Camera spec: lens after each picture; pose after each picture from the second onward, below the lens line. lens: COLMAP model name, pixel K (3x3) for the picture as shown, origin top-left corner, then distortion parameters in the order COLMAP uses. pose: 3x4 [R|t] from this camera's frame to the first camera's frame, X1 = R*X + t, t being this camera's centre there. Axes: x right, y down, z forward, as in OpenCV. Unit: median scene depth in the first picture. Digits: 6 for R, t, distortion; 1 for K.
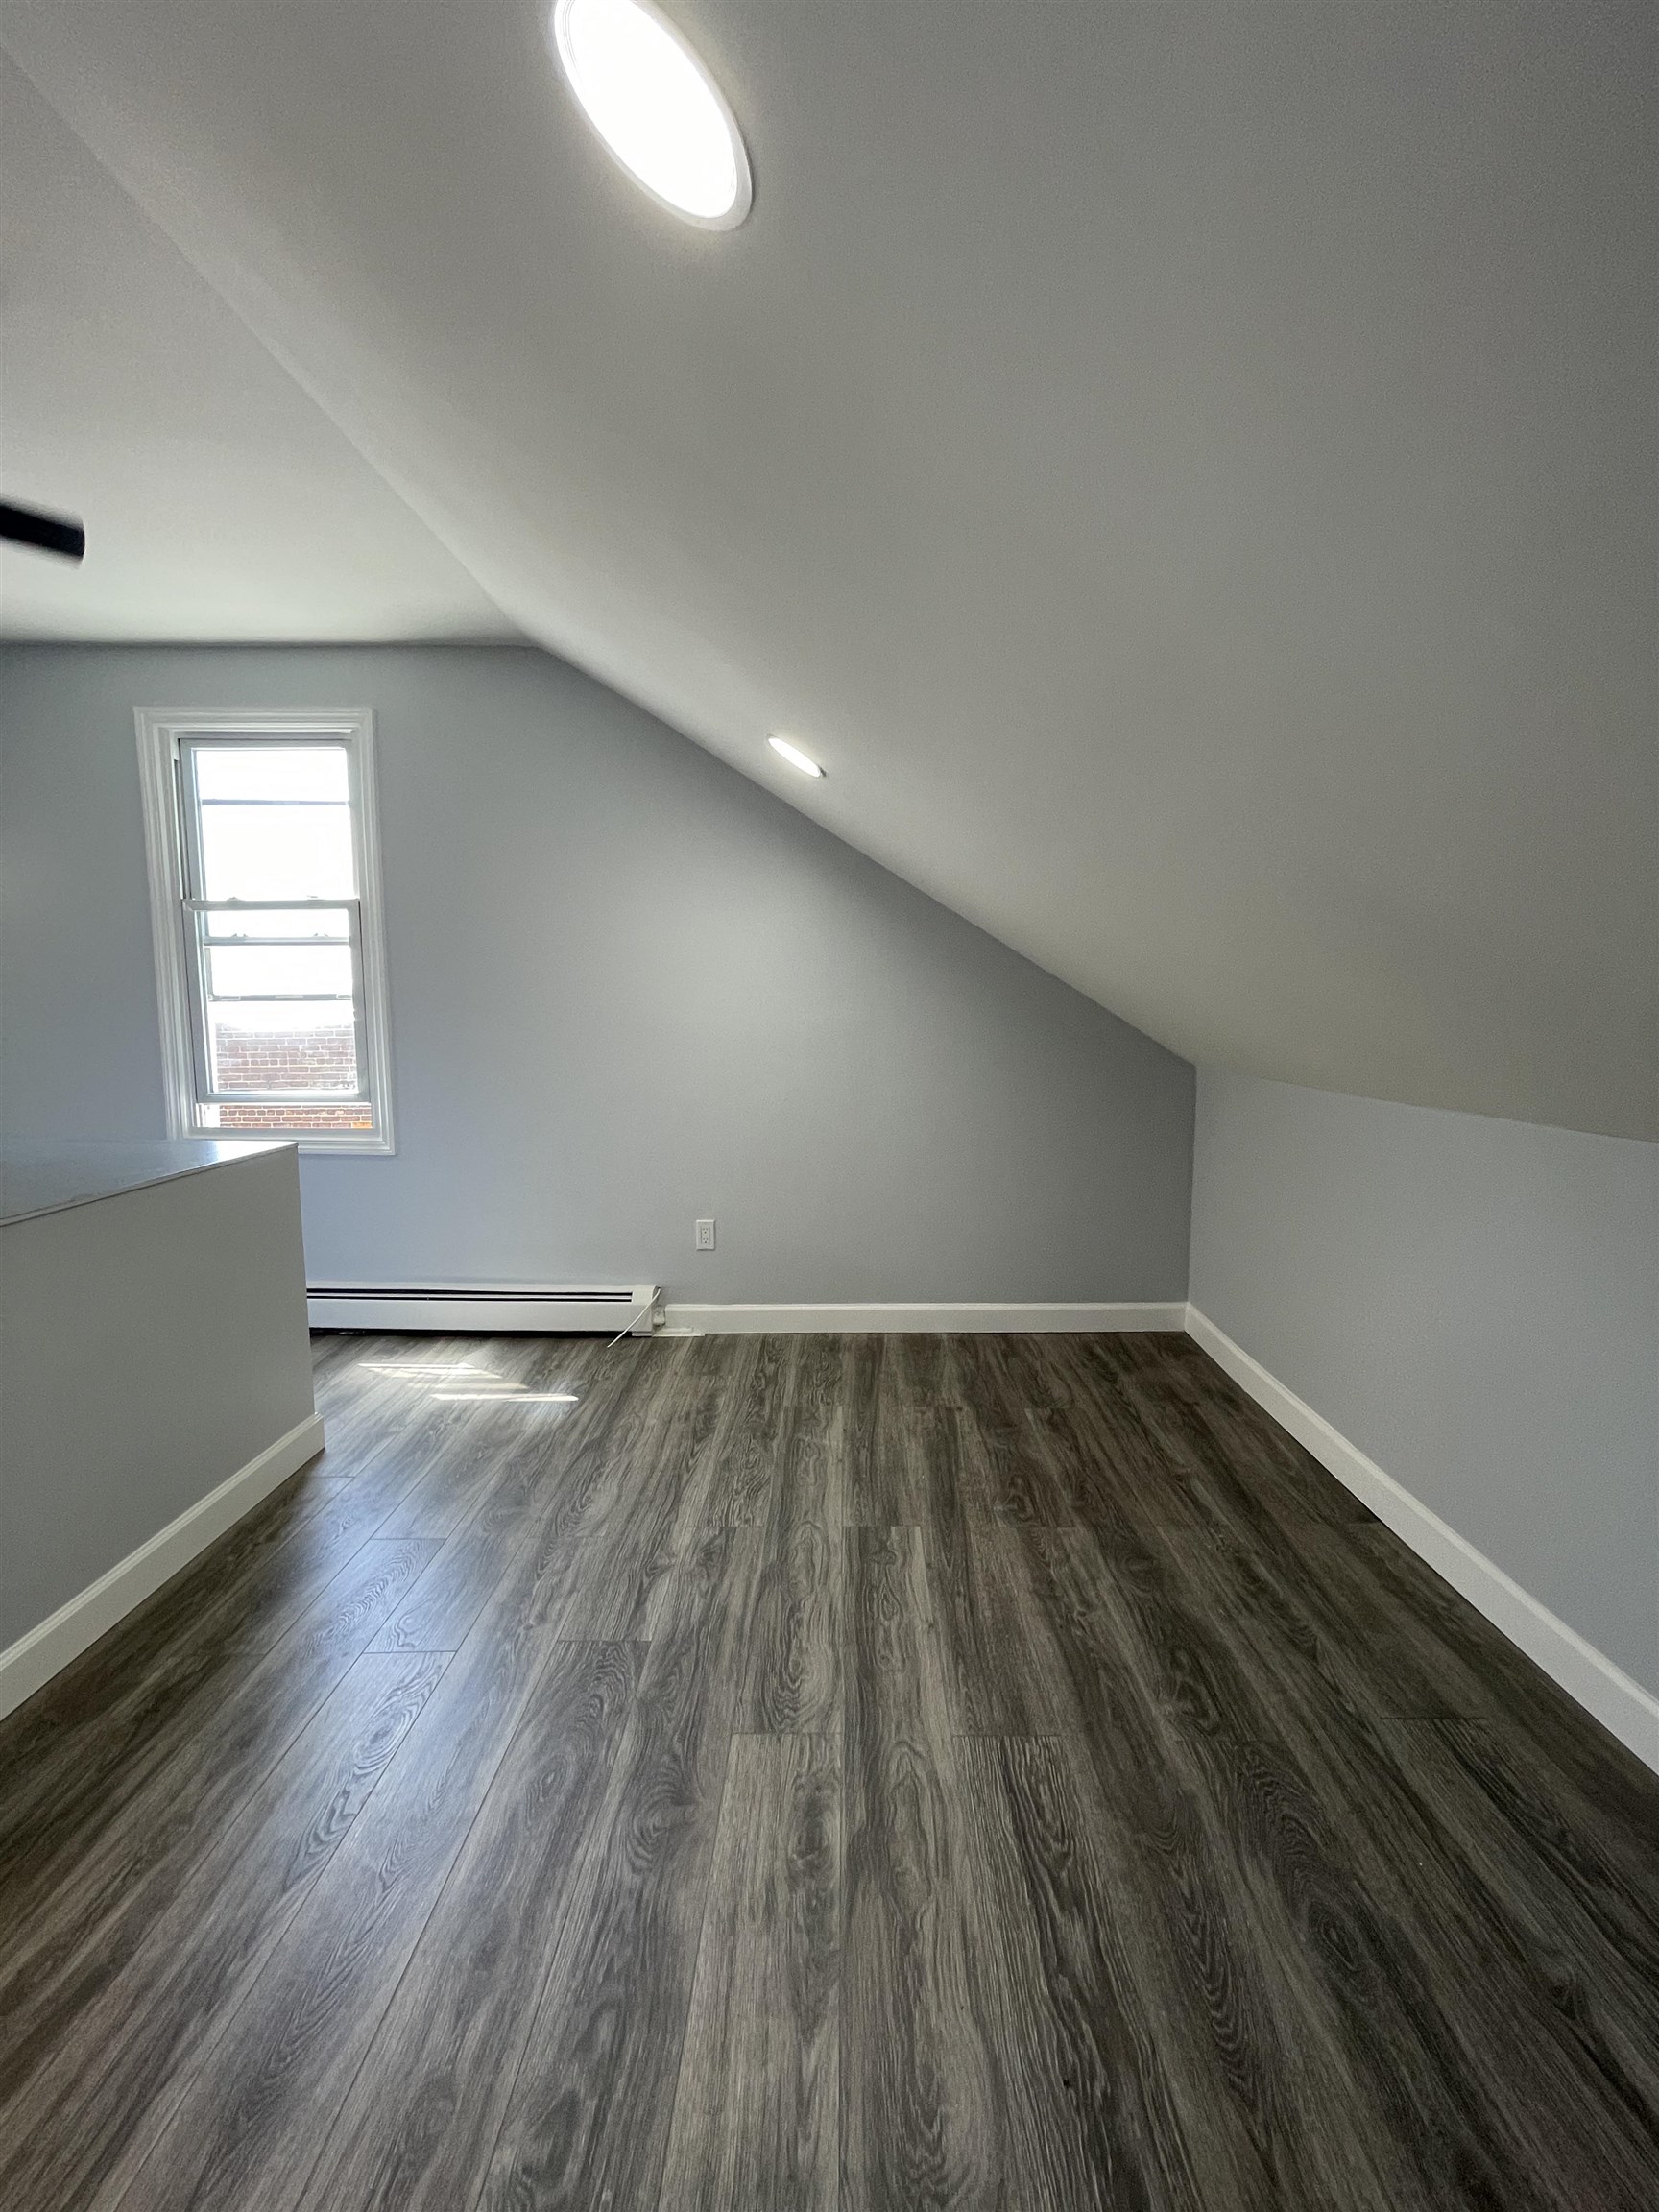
lens RADIAL K [[888.4, 0, 835.6], [0, 888.4, 1101.9], [0, 0, 1]] dist [-0.007206, 0.001464]
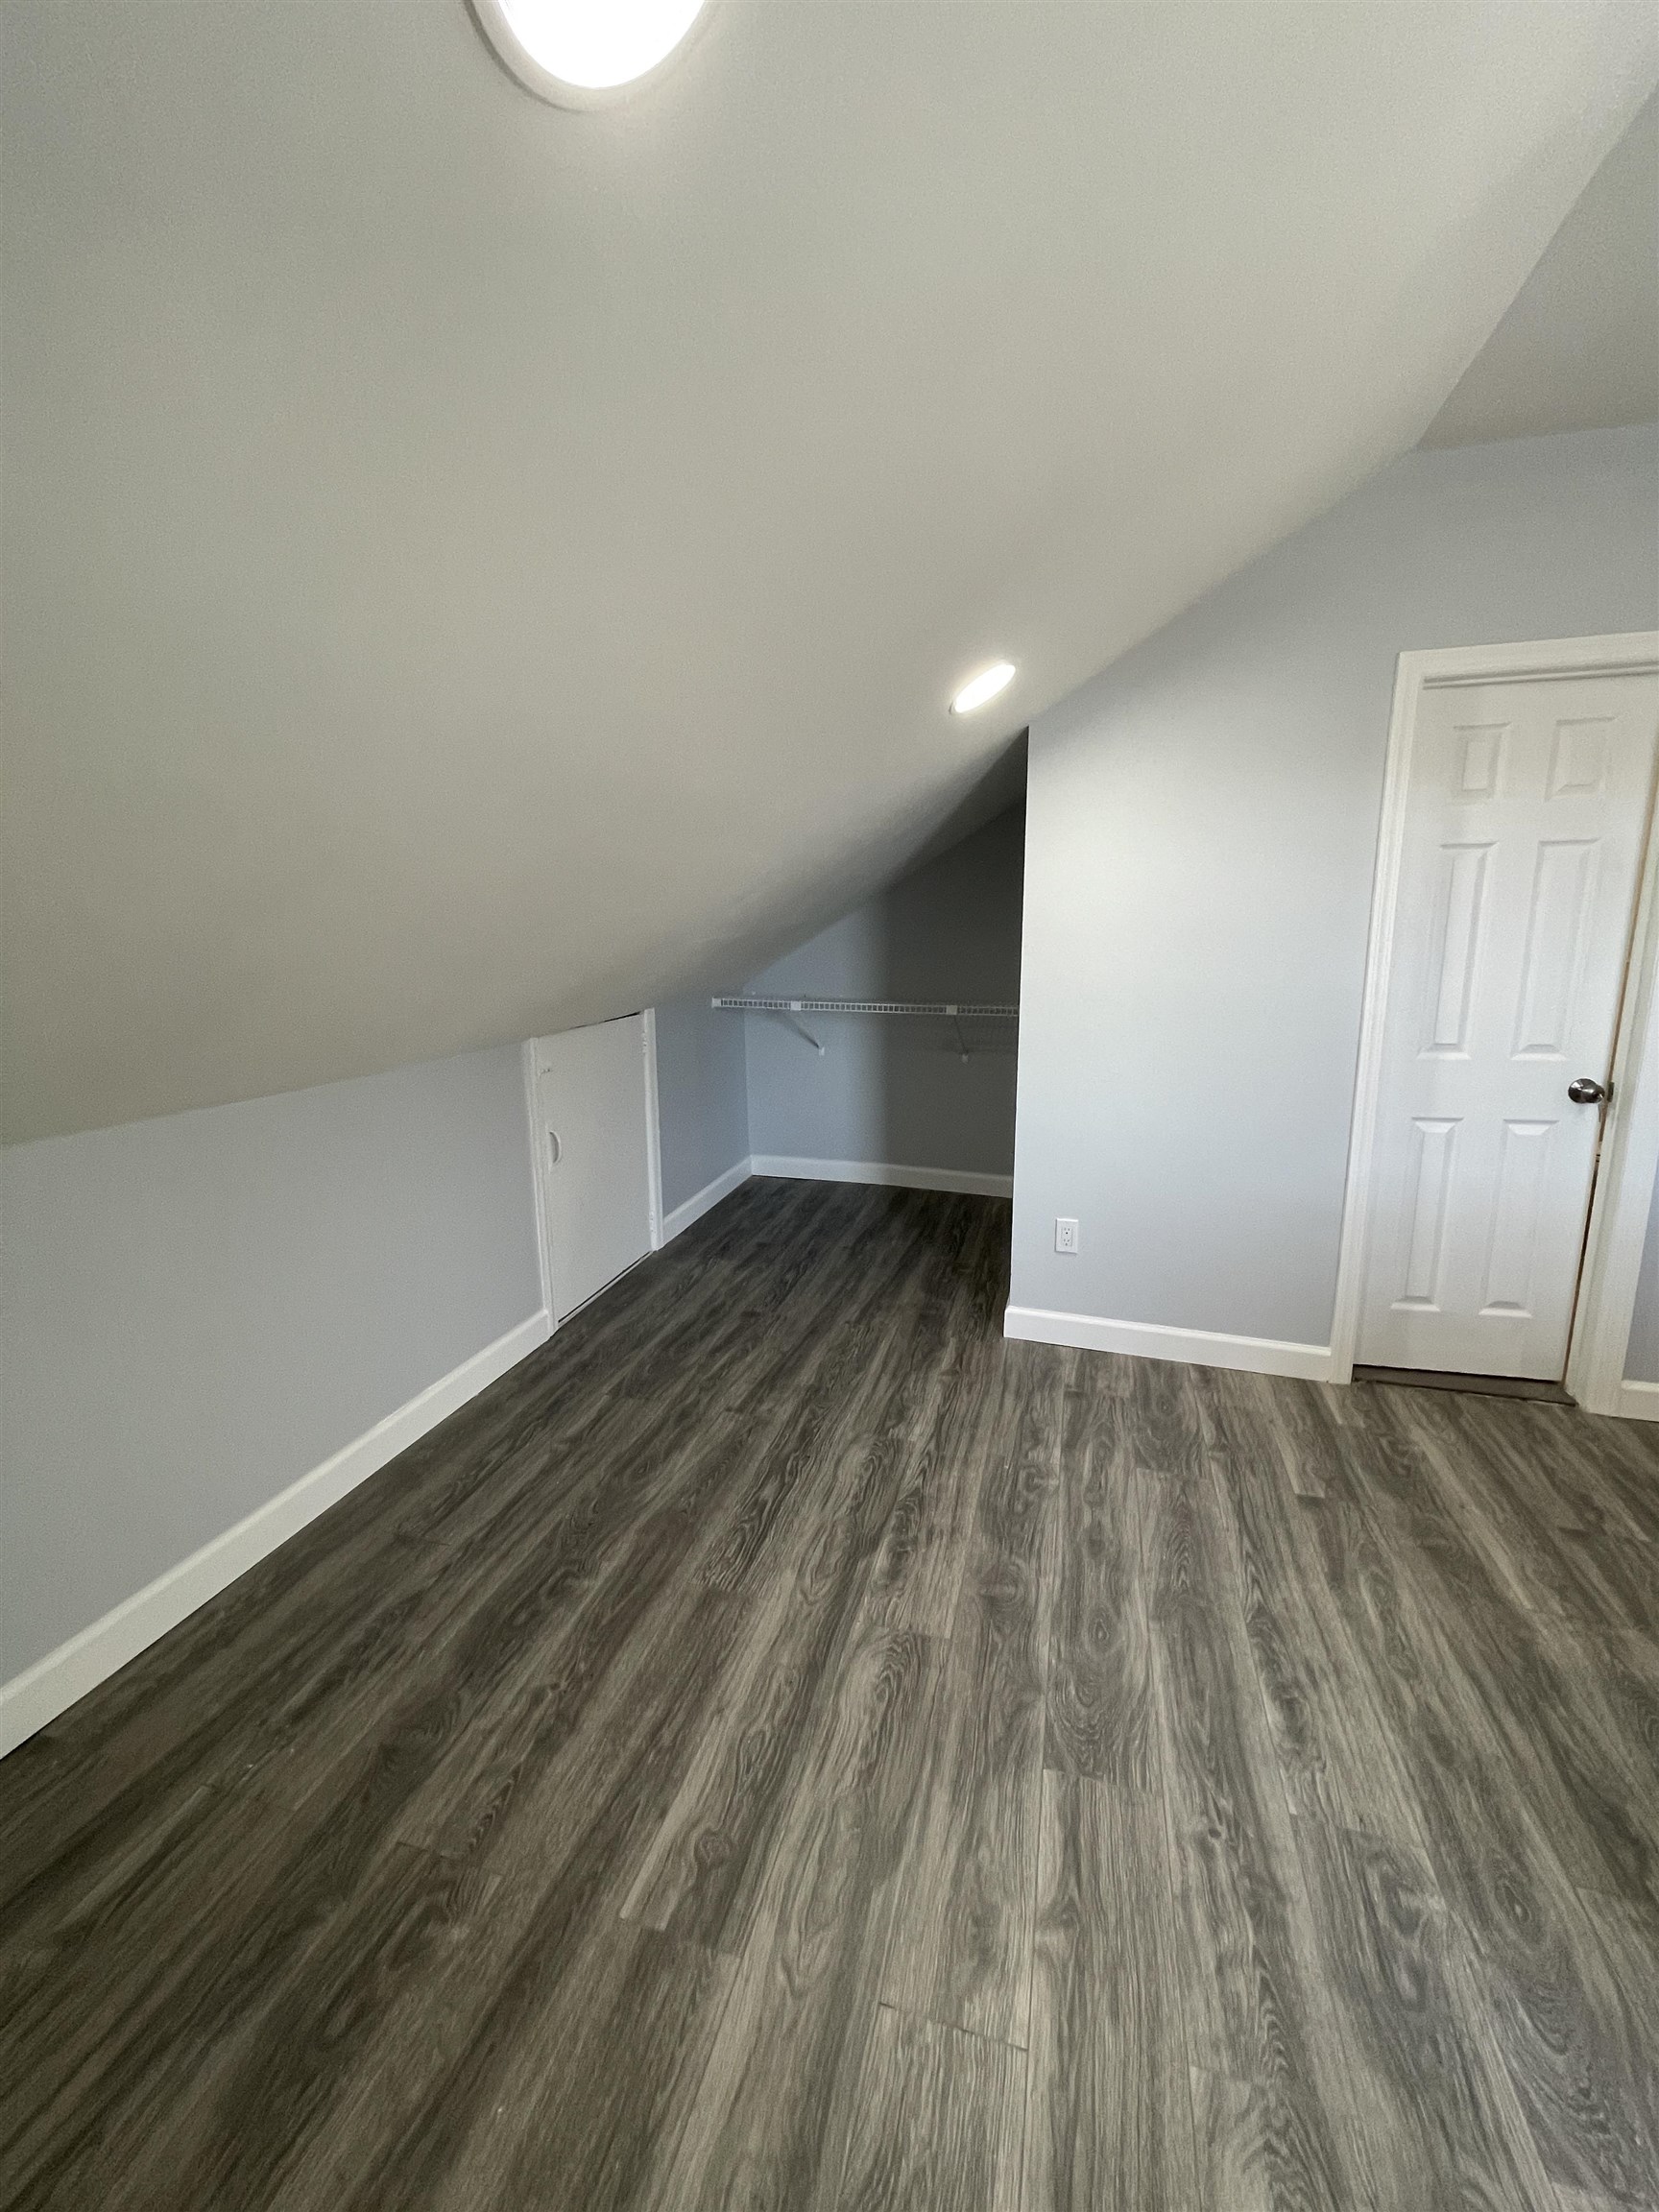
lens RADIAL K [[888.4, 0, 836.5], [0, 888.4, 1094.7], [0, 0, 1]] dist [-0.007206, 0.001464]
pose [[-0.965523, -0.035069, 0.257943, -0.215213], [0.036018, 0.963356, 0.265795, -0.234899], [-0.257812, 0.265922, -0.928880, 1.676695]]
